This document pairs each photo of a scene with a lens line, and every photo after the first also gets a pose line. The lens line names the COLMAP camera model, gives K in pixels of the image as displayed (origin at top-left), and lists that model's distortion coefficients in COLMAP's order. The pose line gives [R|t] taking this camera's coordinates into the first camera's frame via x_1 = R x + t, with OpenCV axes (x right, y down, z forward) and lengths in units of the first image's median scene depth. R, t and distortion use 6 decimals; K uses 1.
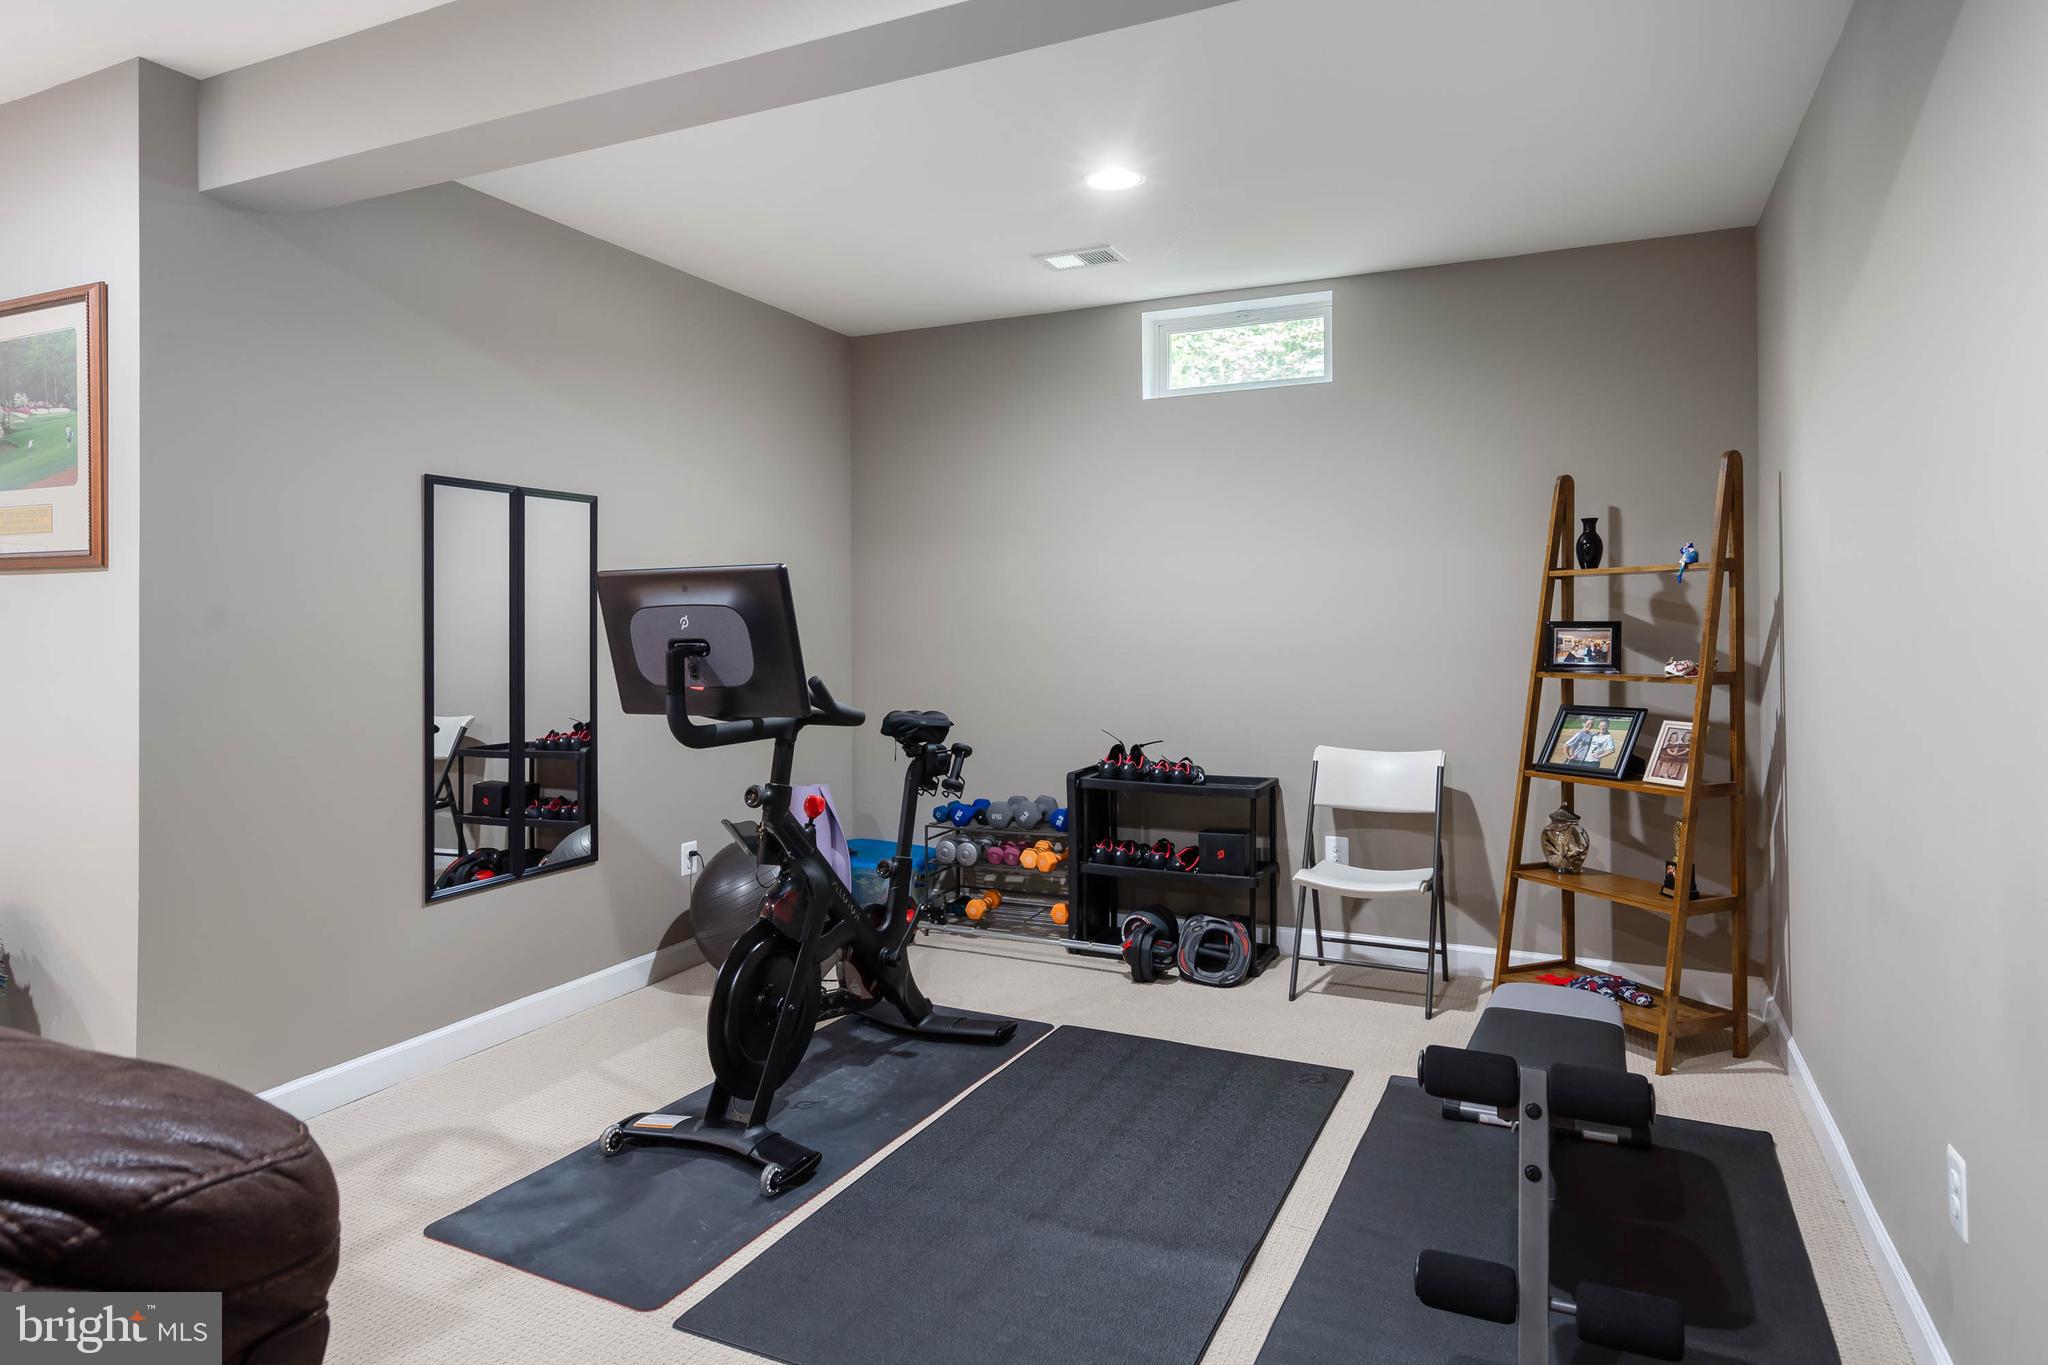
lens RADIAL K [[1199.2, 0, 1022.0], [0, 1199.2, 638.5], [0, 0, 1]] dist [0.002161, 0.000421]
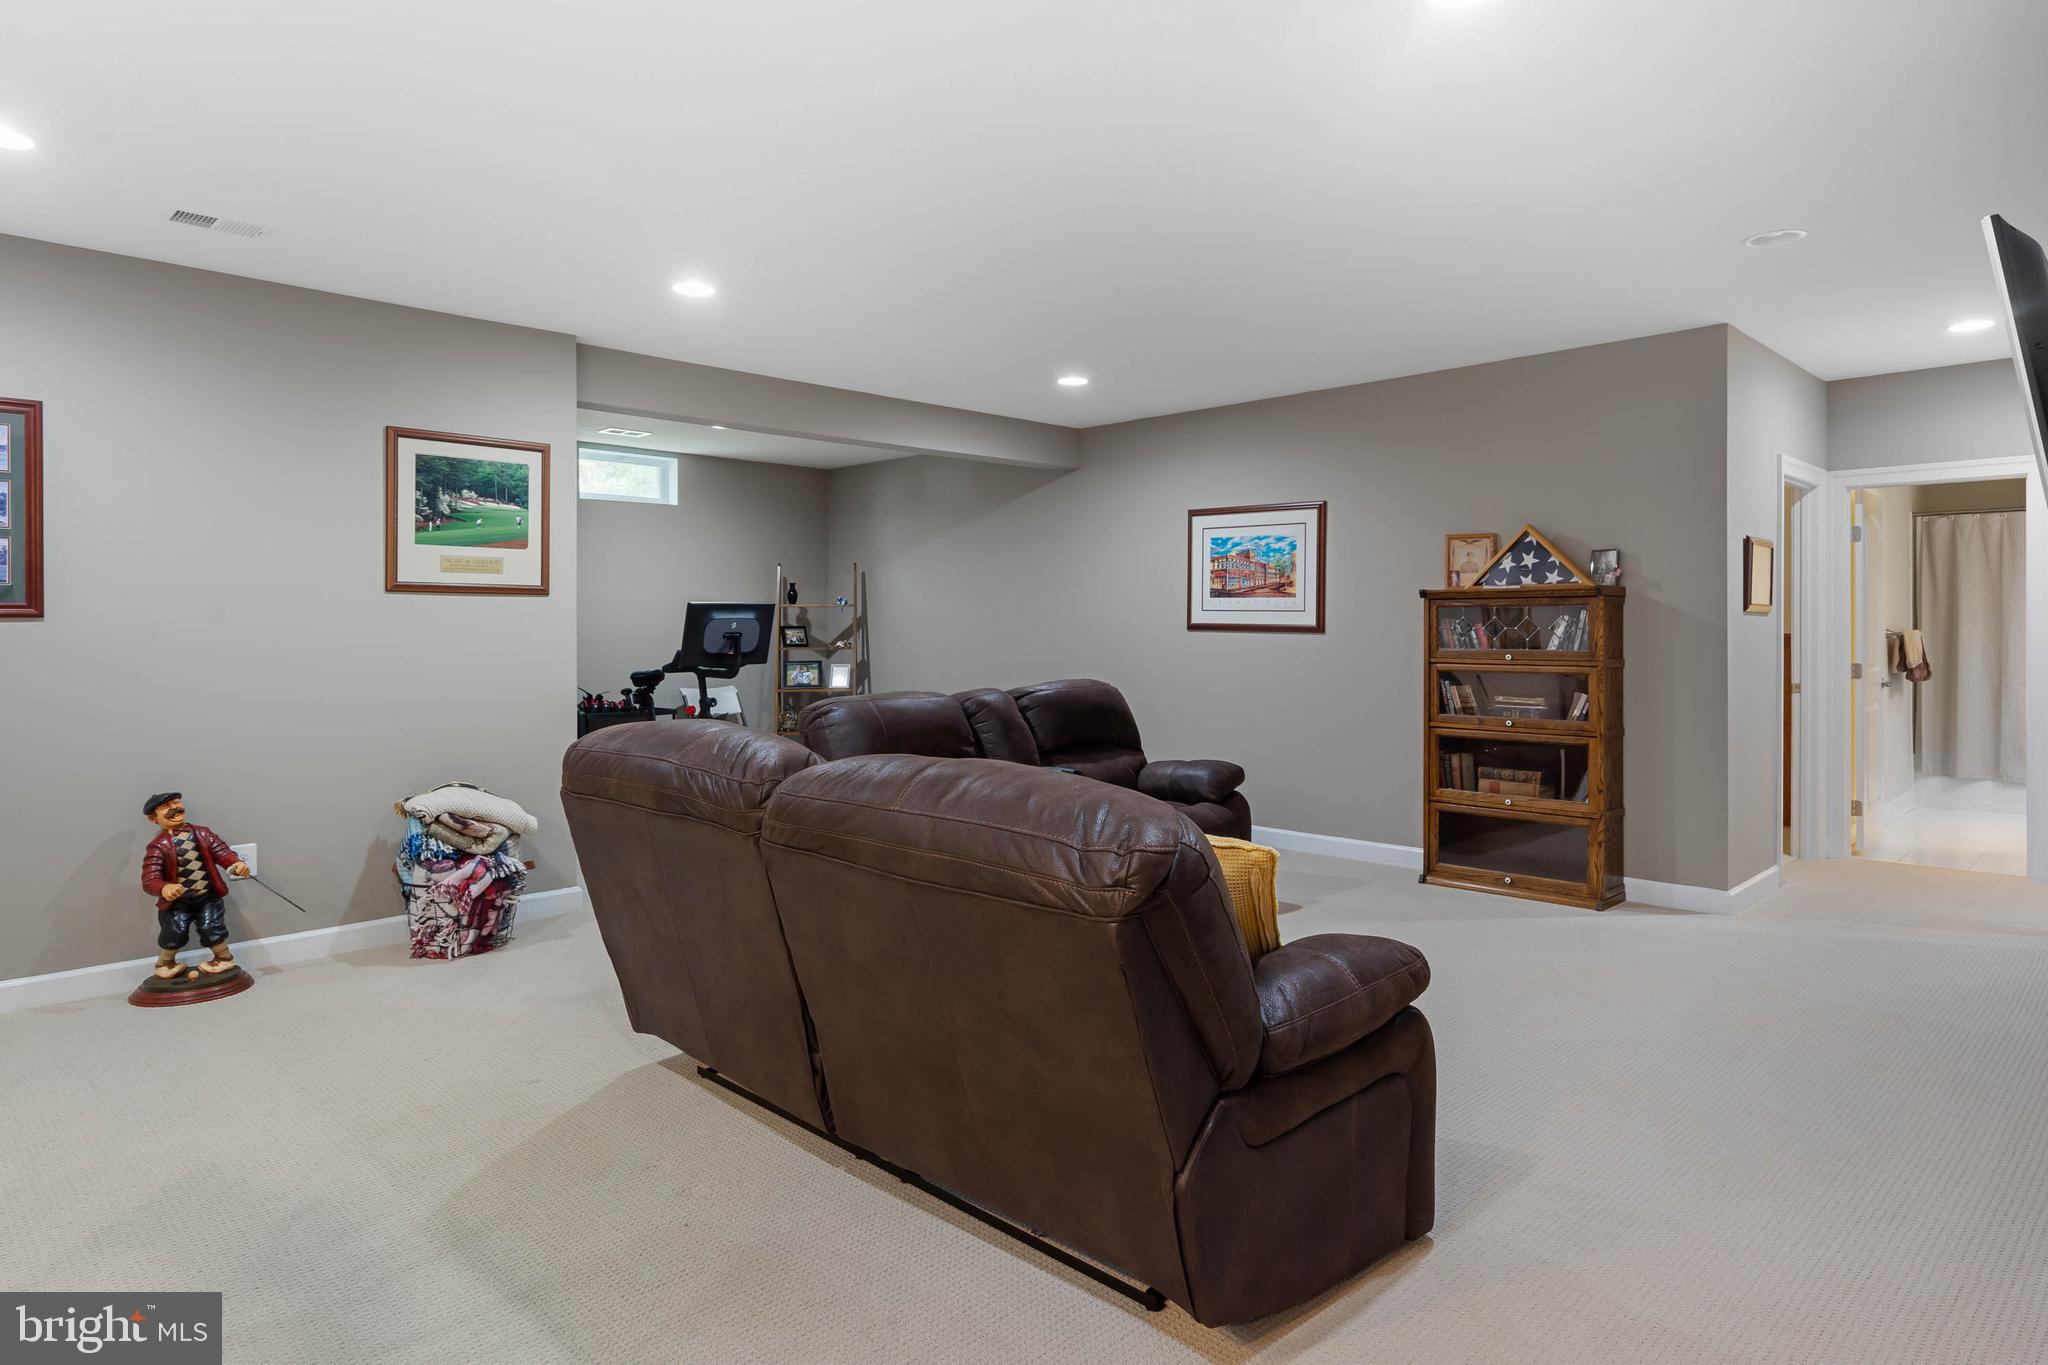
lens RADIAL K [[1199.2, 0, 1022.0], [0, 1199.2, 638.5], [0, 0, 1]] dist [0.002161, 0.000421]
pose [[0.349687, -0.005440, 0.936851, -2.201365], [0.006359, 0.999974, 0.003433, 0.006674], [-0.936845, 0.004757, 0.349713, -0.343777]]
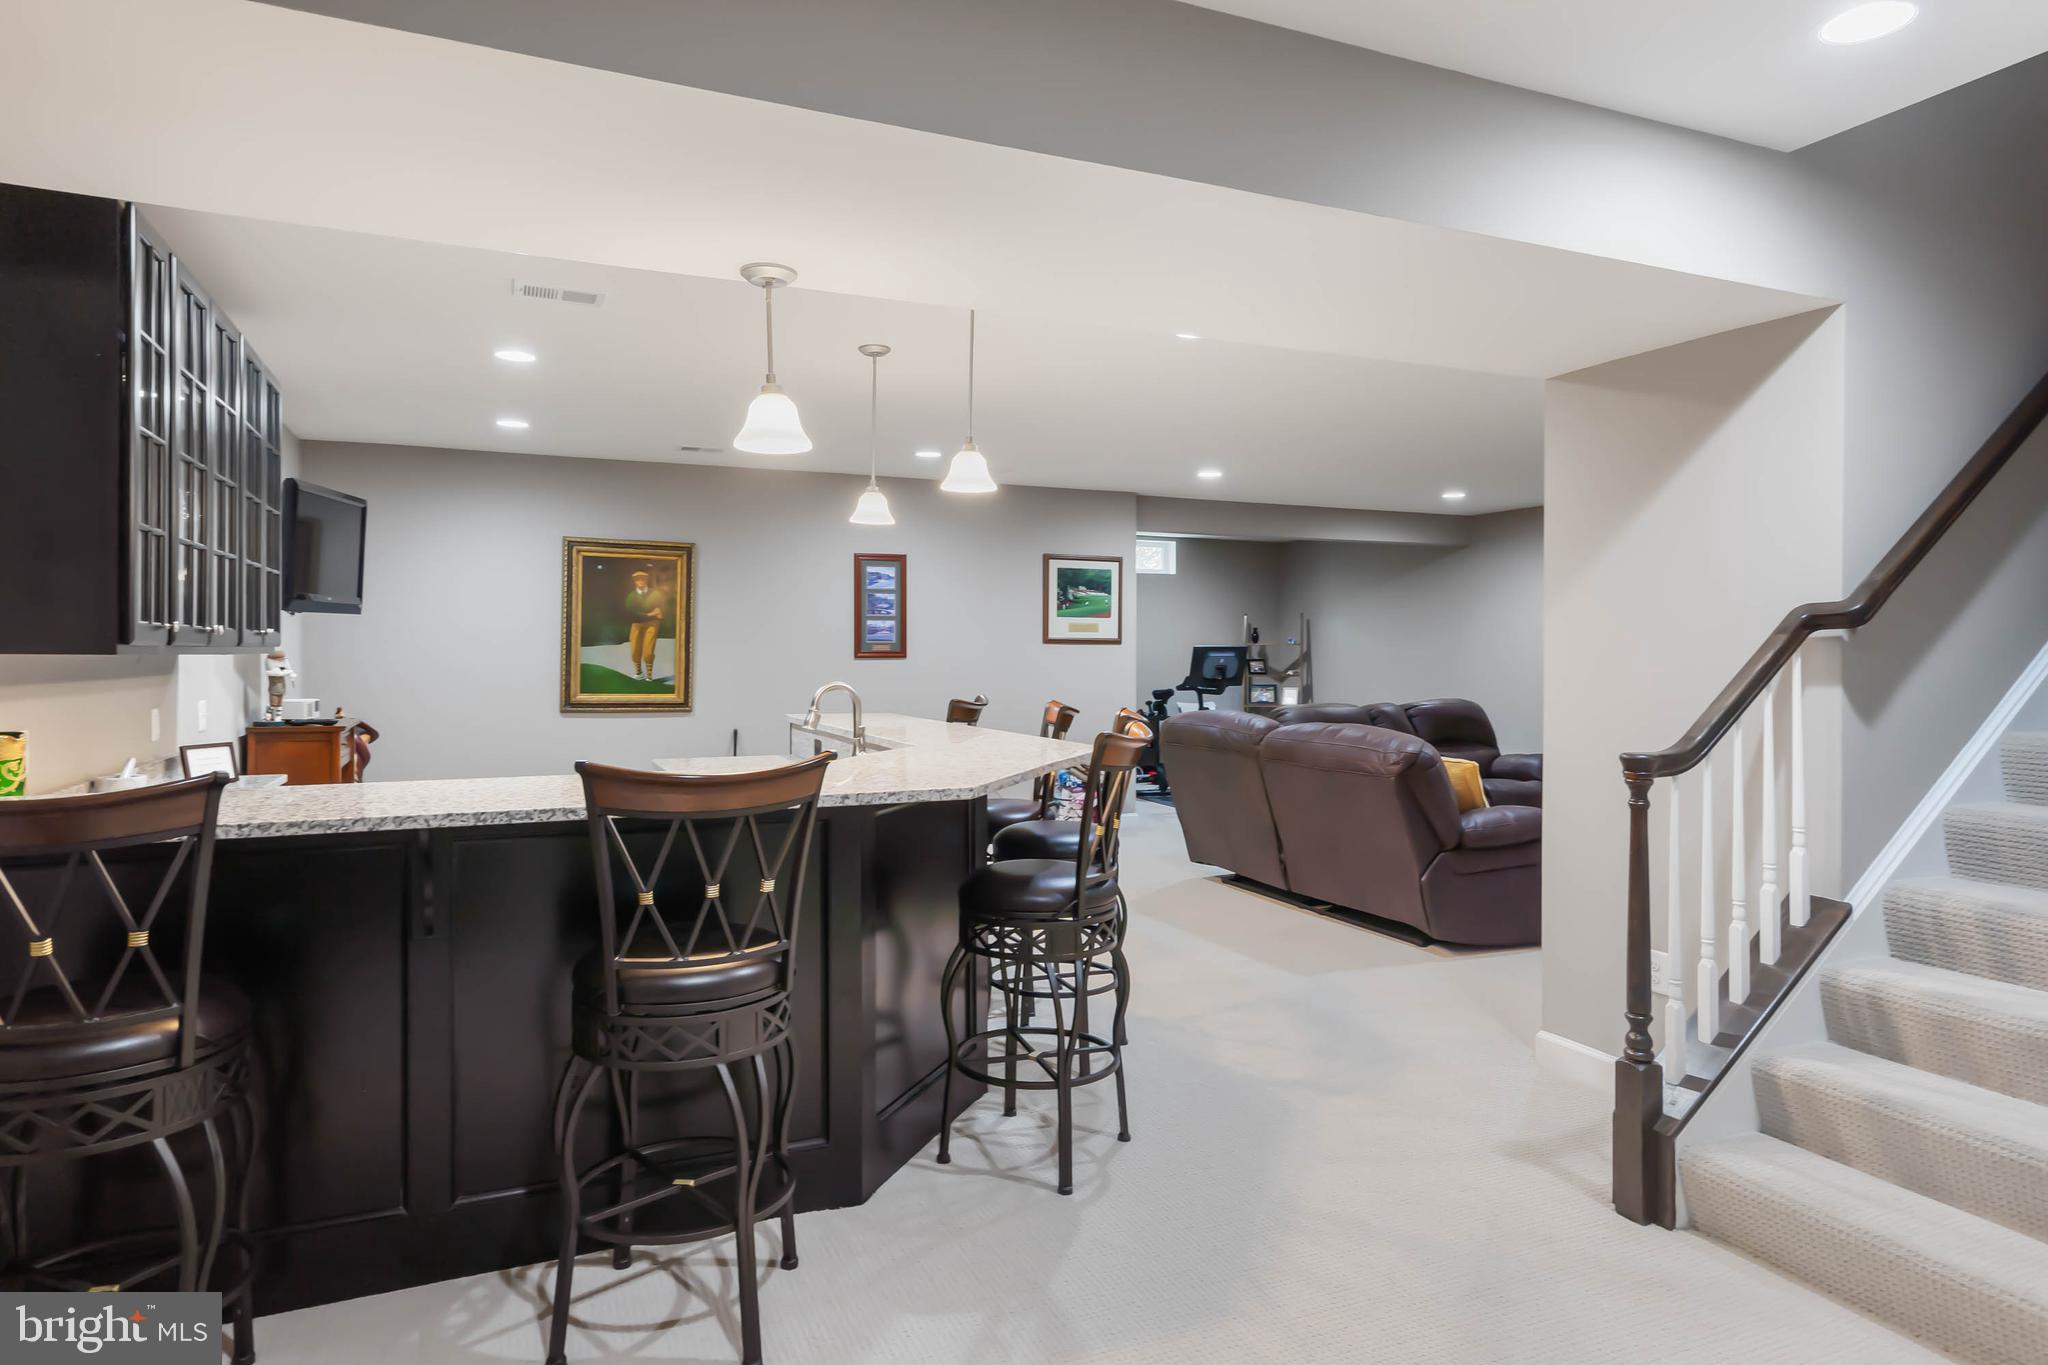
lens RADIAL K [[1199.2, 0, 1022.0], [0, 1199.2, 638.5], [0, 0, 1]] dist [0.002161, 0.000421]
pose [[0.663881, 0.014662, 0.747694, -3.281939], [-0.000566, 0.999817, -0.019103, -0.010979], [-0.747838, 0.012259, 0.663768, -0.935169]]
